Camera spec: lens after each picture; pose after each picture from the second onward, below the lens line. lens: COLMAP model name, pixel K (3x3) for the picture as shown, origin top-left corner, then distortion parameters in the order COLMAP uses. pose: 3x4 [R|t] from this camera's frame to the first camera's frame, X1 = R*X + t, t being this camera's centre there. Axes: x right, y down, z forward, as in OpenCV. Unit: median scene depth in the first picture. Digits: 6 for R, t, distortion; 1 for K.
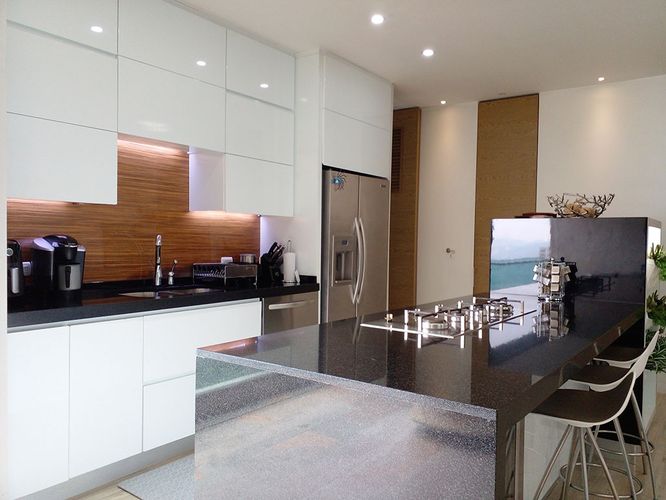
lens RADIAL K [[530.3, 0, 335.5], [0, 530.3, 254.0], [0, 0, 1]] dist [0.058787, -0.090722]
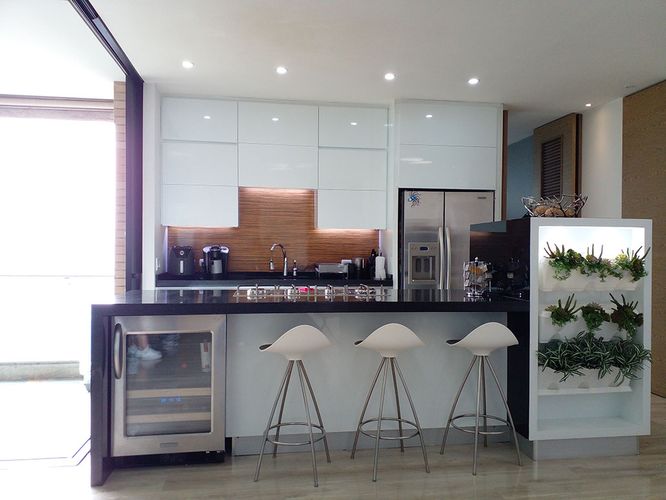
lens RADIAL K [[530.3, 0, 335.4], [0, 530.3, 251.8], [0, 0, 1]] dist [0.058787, -0.090722]
pose [[0.696102, -0.009360, -0.717882, 0.775634], [-0.017583, 0.999393, -0.030080, 0.027285], [0.717728, 0.033561, 0.695515, 0.001546]]
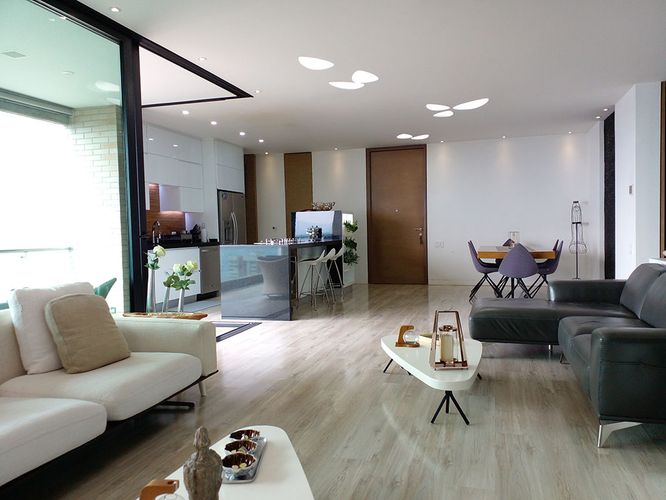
lens RADIAL K [[530.3, 0, 330.6], [0, 530.3, 253.9], [0, 0, 1]] dist [0.058787, -0.090722]
pose [[0.947029, -0.047456, 0.317621, -0.296121], [0.042583, 0.998845, 0.022272, 0.075384], [-0.318311, -0.007567, 0.947956, -1.283673]]
